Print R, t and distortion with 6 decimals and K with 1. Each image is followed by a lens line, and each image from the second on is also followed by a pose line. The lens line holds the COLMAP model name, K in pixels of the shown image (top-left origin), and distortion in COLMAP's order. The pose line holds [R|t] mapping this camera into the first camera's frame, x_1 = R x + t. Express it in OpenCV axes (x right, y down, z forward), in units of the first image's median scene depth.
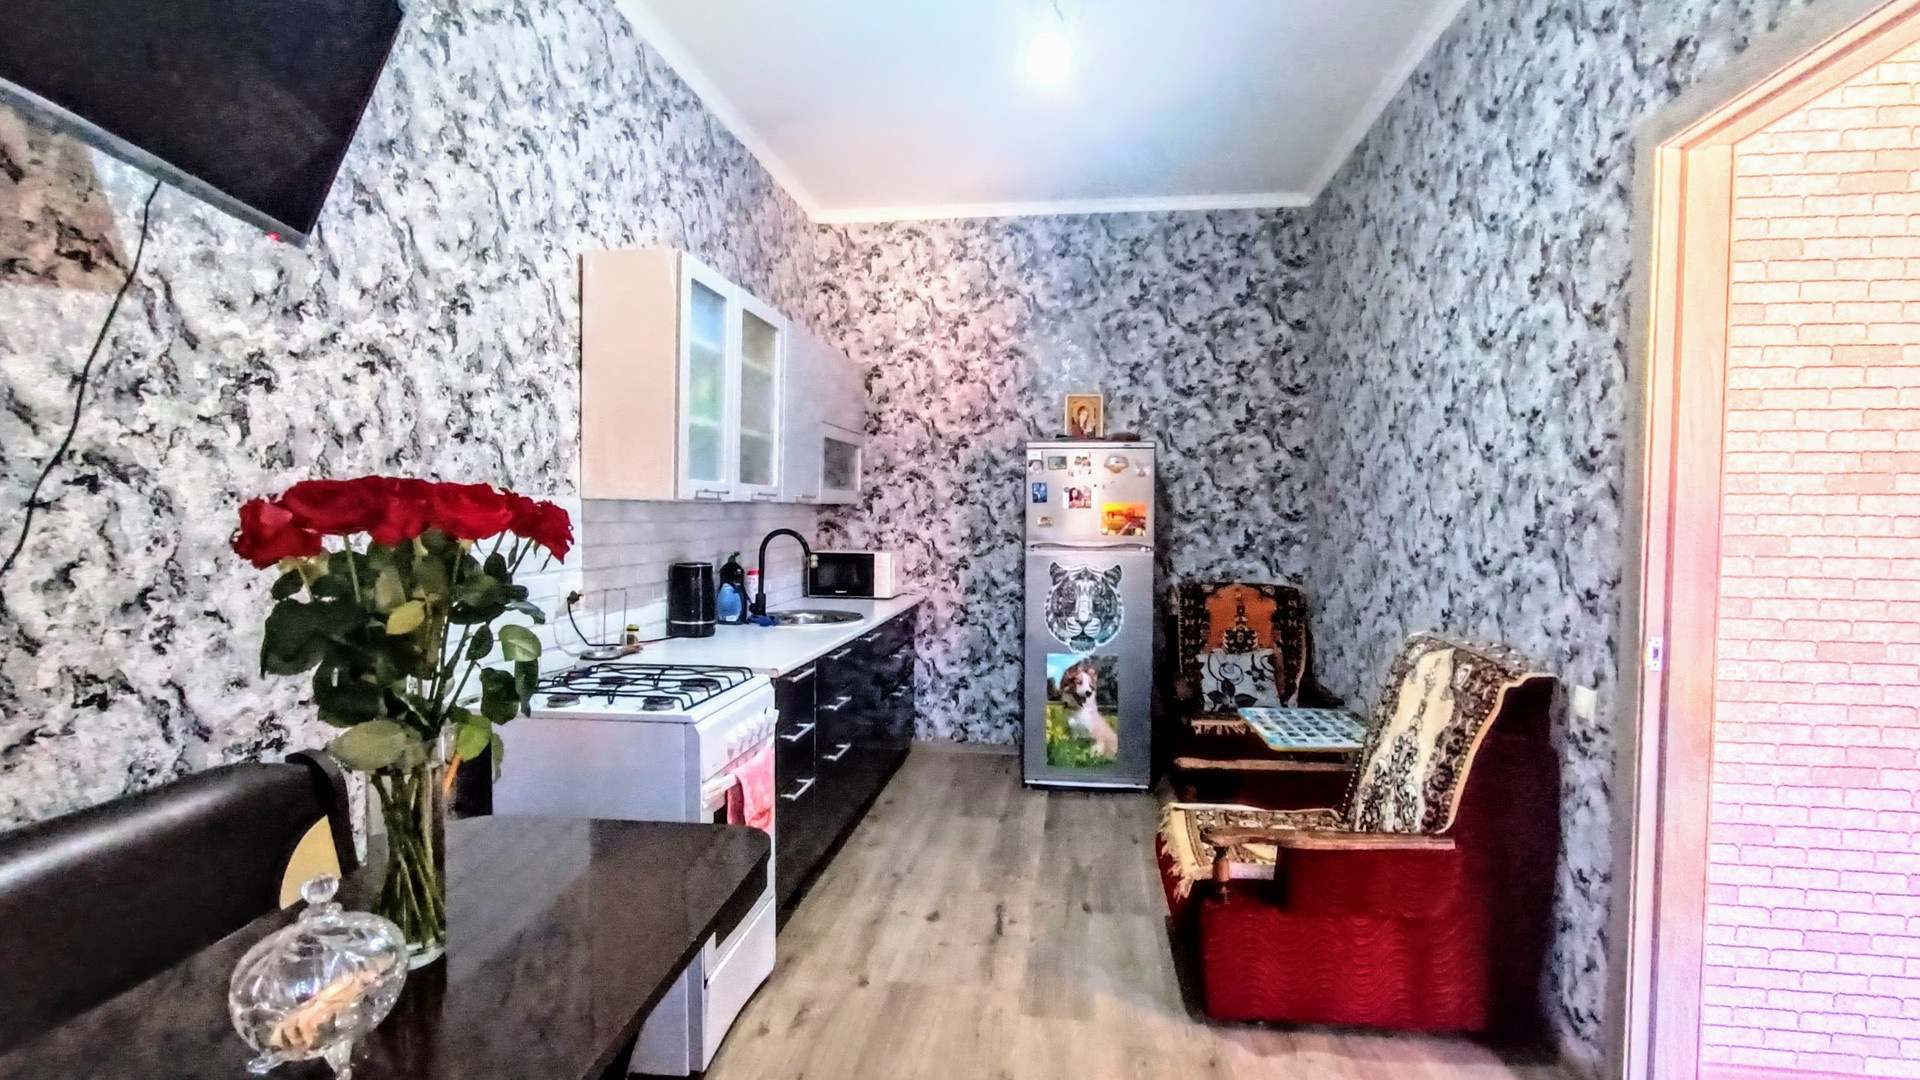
lens RADIAL K [[900.0, 0, 968.6], [0, 900.0, 546.5], [0, 0, 1]] dist [-0.009588, 0.003314]
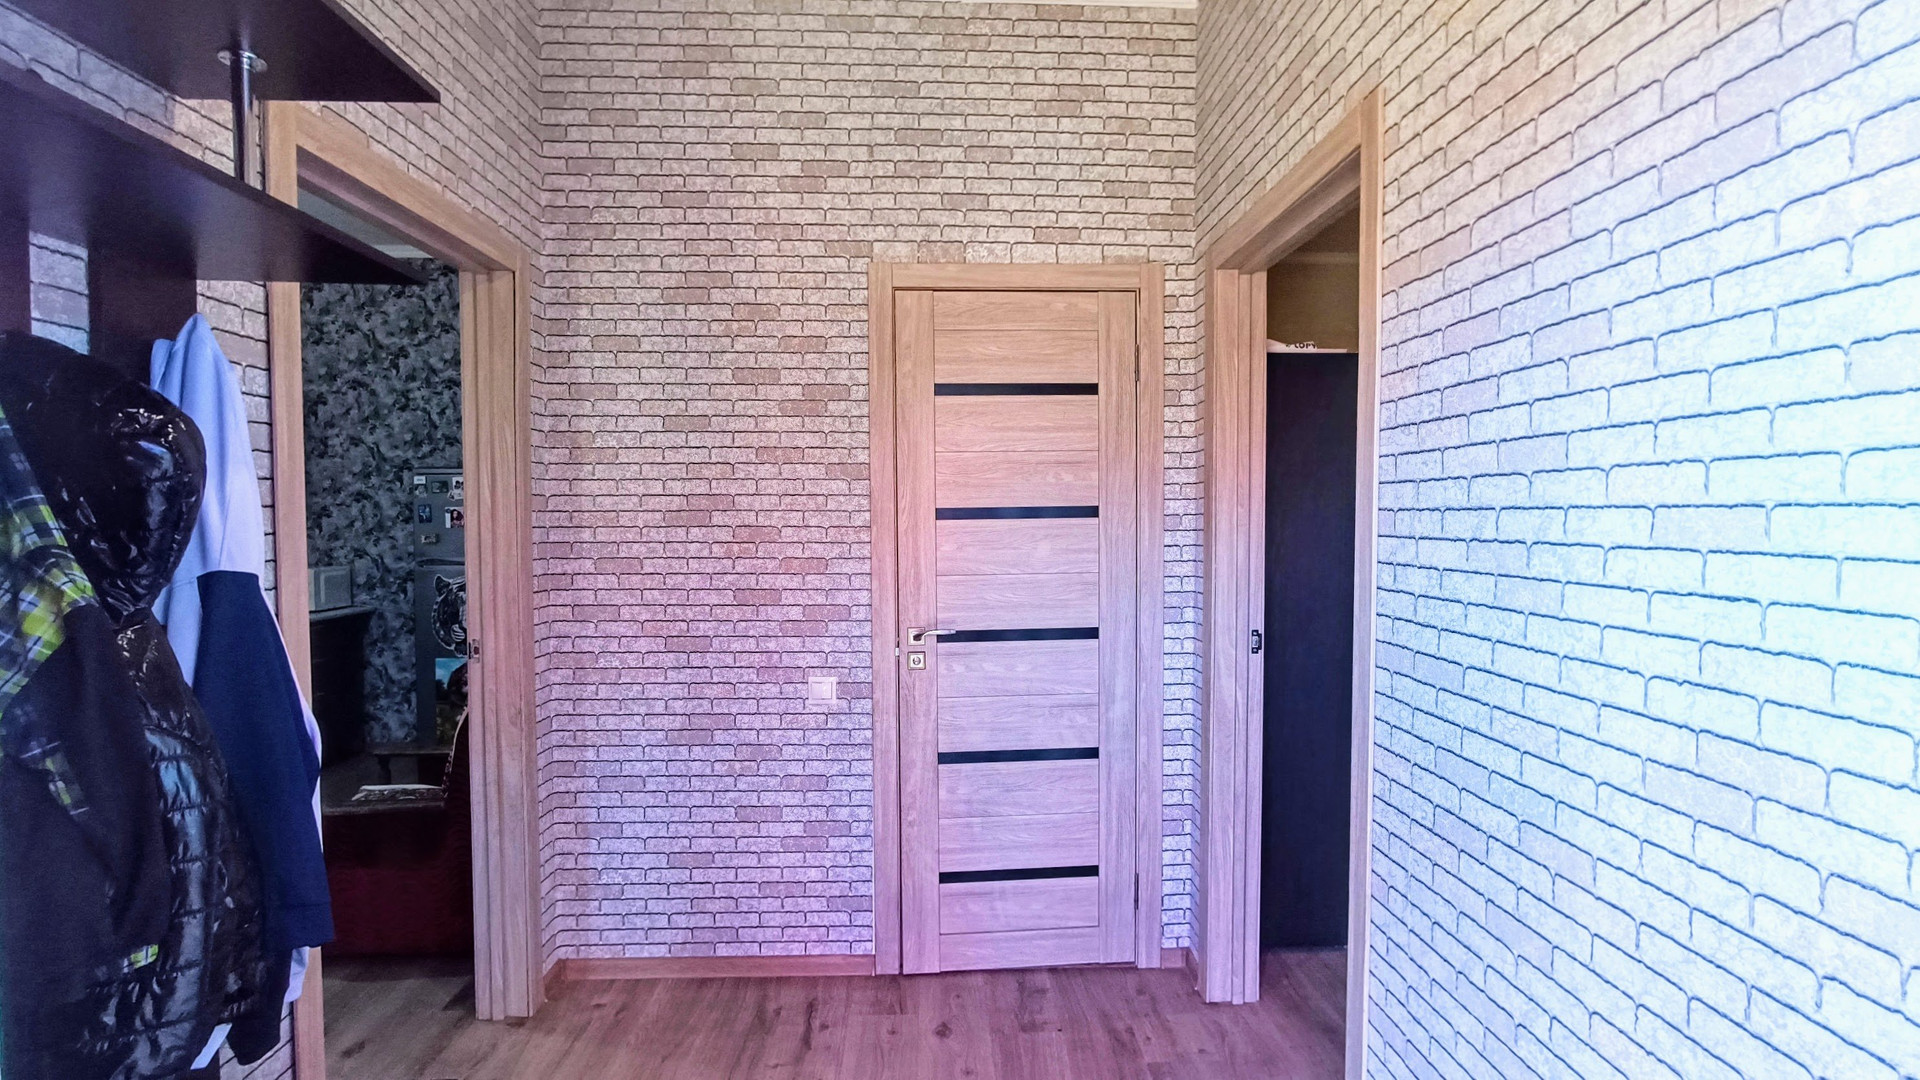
lens RADIAL K [[900.0, 0, 960.7], [0, 900.0, 549.1], [0, 0, 1]] dist [-0.009588, 0.003314]
pose [[0.989820, -0.014611, 0.141573, 0.577798], [0.014083, 0.999890, 0.004727, -0.011978], [-0.141626, -0.002685, 0.989917, -0.189890]]
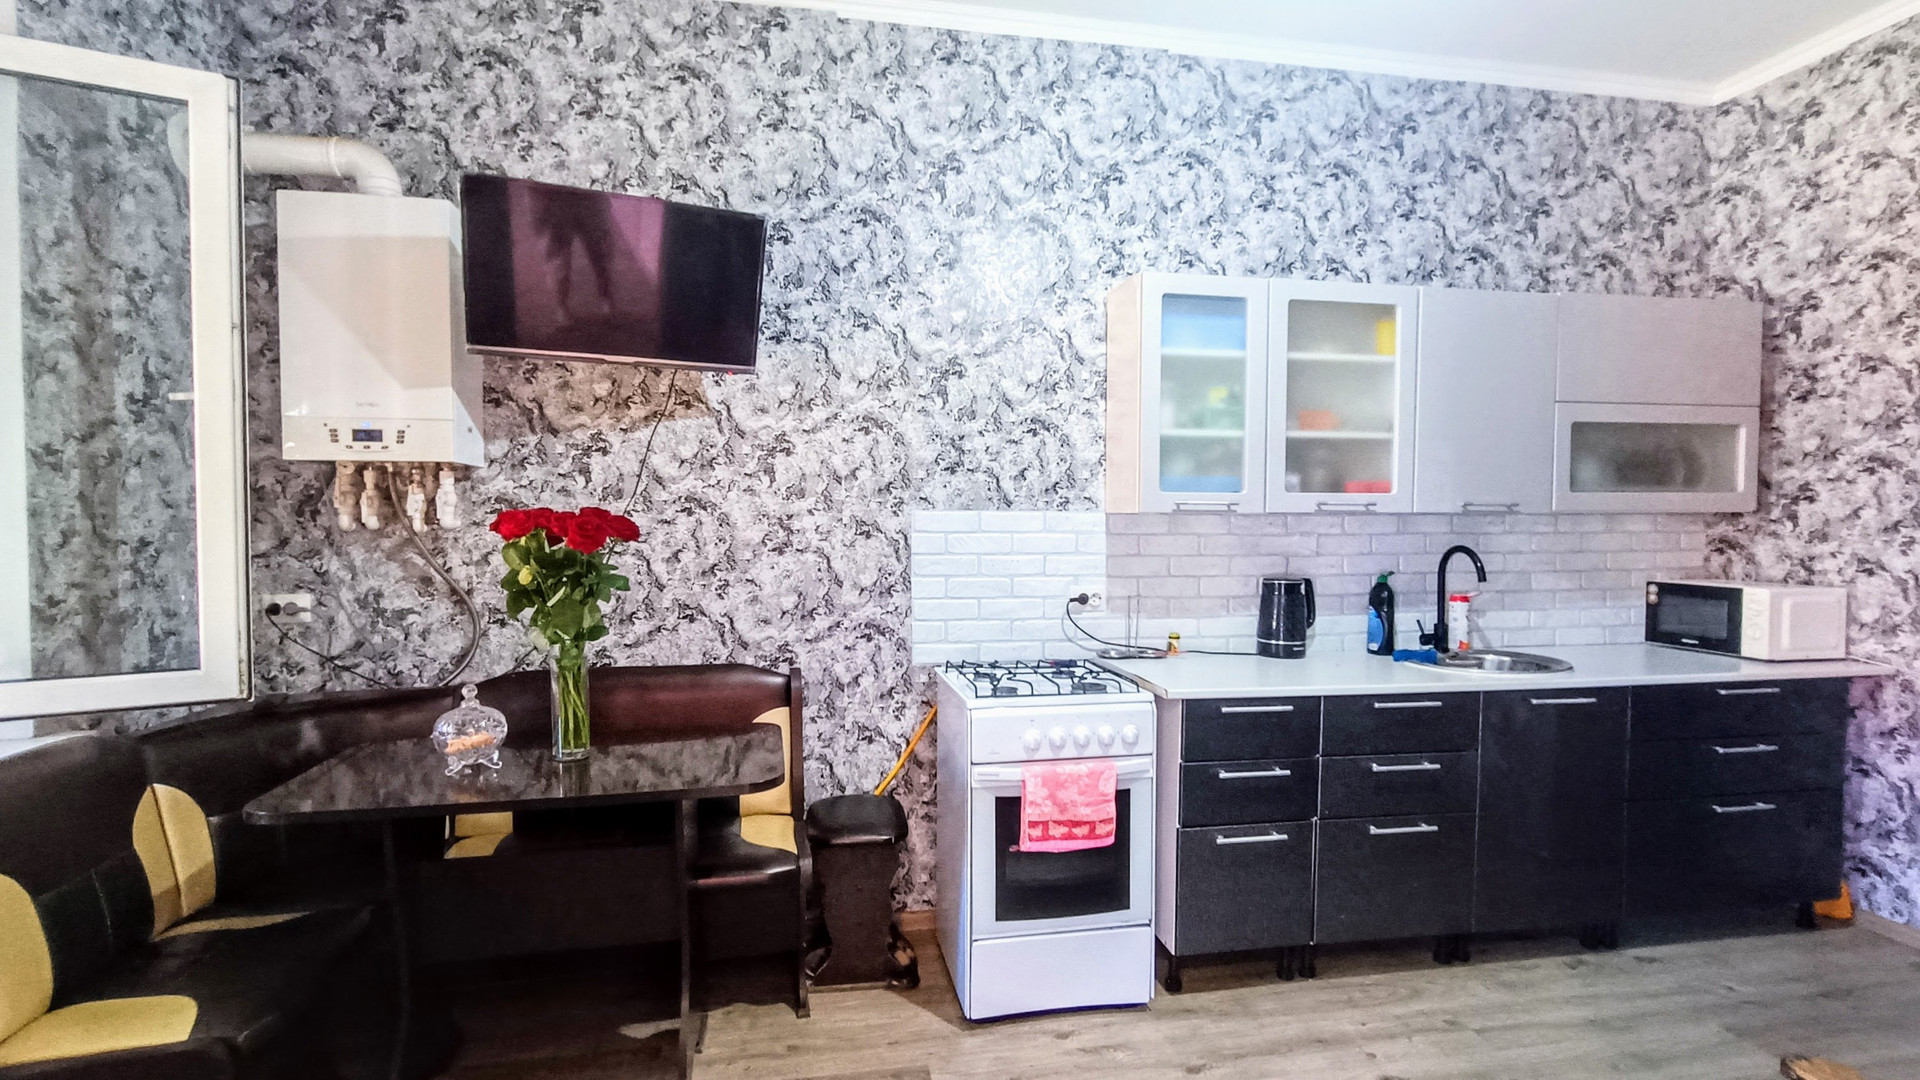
lens RADIAL K [[900.0, 0, 975.4], [0, 900.0, 543.0], [0, 0, 1]] dist [-0.009588, 0.003314]
pose [[0.312335, 0.021315, -0.949733, 0.363634], [-0.035440, 0.999314, 0.010773, -0.013337], [0.949311, 0.030294, 0.312876, 0.298553]]
